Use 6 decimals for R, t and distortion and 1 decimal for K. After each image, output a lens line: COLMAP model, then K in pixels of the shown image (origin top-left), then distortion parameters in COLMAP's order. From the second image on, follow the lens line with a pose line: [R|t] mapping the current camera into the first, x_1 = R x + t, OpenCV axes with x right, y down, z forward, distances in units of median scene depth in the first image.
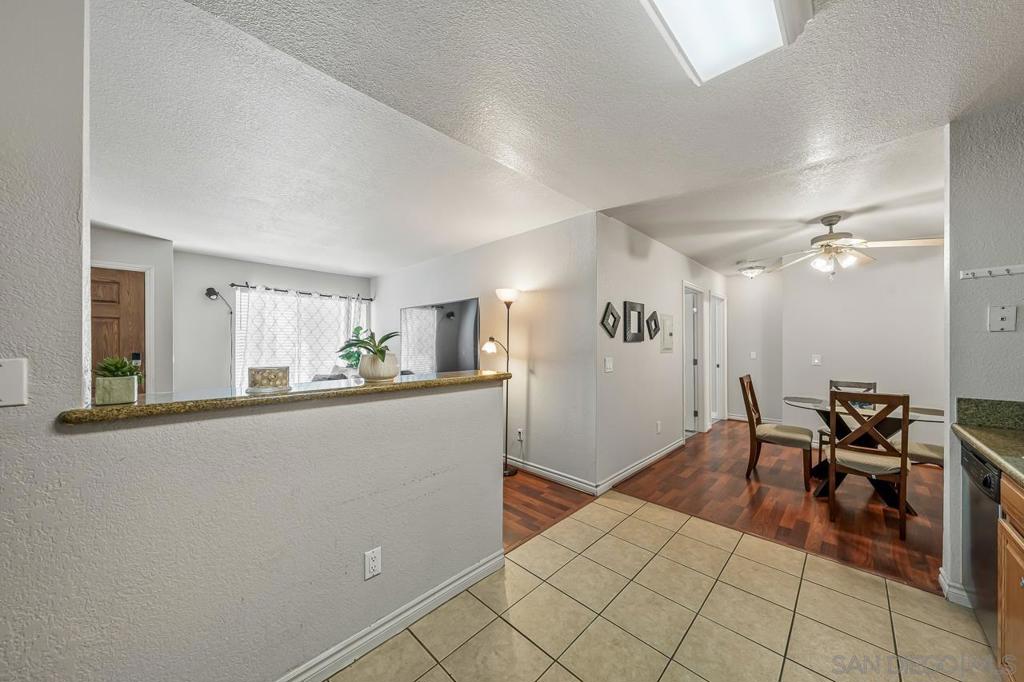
lens RADIAL K [[356.3, 0, 515.5], [0, 356.3, 343.1], [0, 0, 1]] dist [-0.002082, -0.000137]
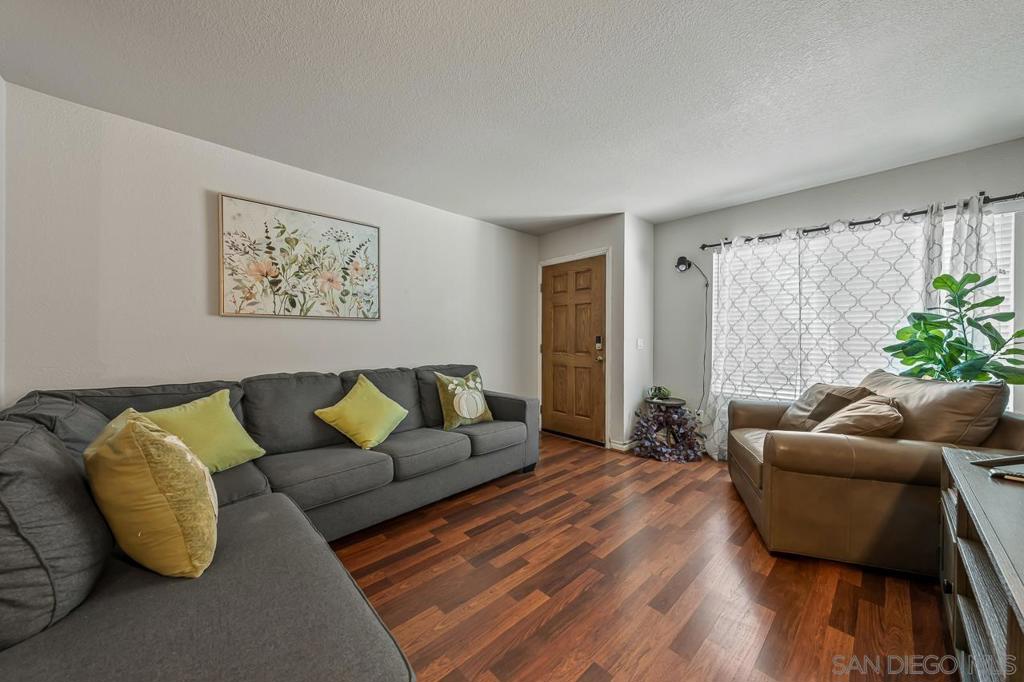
lens RADIAL K [[356.3, 0, 516.3], [0, 356.3, 341.9], [0, 0, 1]] dist [-0.002082, -0.000137]
pose [[-0.035285, 0.008050, -0.999345, -0.036180], [0.001735, 0.999967, 0.007993, 0.024511], [0.999376, -0.001452, -0.035298, 0.571417]]
